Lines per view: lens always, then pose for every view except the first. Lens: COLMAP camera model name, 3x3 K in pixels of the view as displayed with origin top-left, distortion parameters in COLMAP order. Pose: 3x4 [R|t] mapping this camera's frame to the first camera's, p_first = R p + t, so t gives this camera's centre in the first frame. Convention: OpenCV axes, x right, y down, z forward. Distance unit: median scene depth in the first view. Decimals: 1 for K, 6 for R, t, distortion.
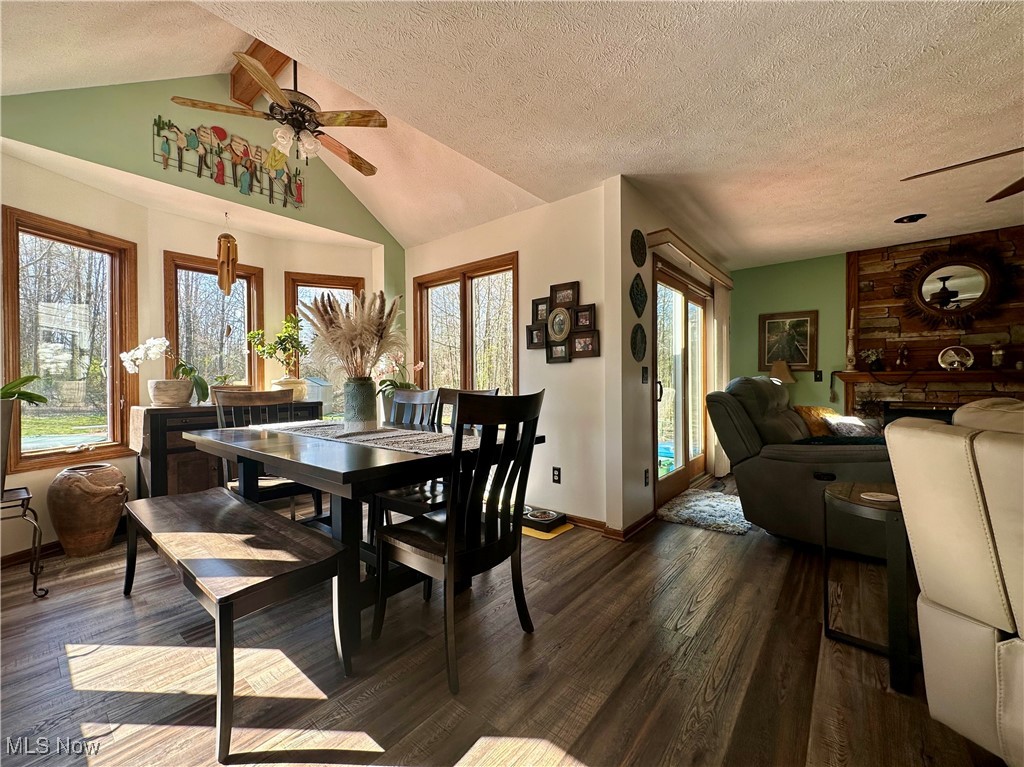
lens RADIAL K [[419.9, 0, 513.8], [0, 419.9, 384.5], [0, 0, 1]] dist [-0.004674, 0.000313]
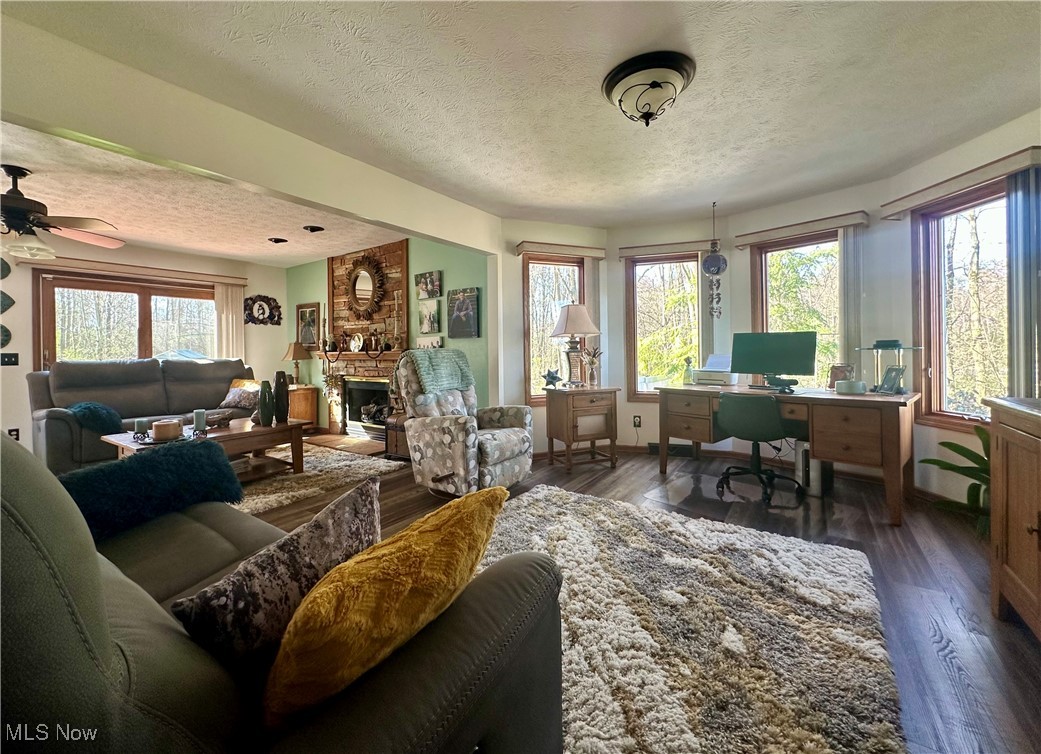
lens RADIAL K [[427.0, 0, 500.1], [0, 427.0, 351.1], [0, 0, 1]] dist [-0.000062, 0.000158]
pose [[0.998254, -0.005384, 0.058825, 1.654060], [0.005802, 0.999959, -0.006932, -0.026594], [-0.058785, 0.007261, 0.998244, -0.430740]]
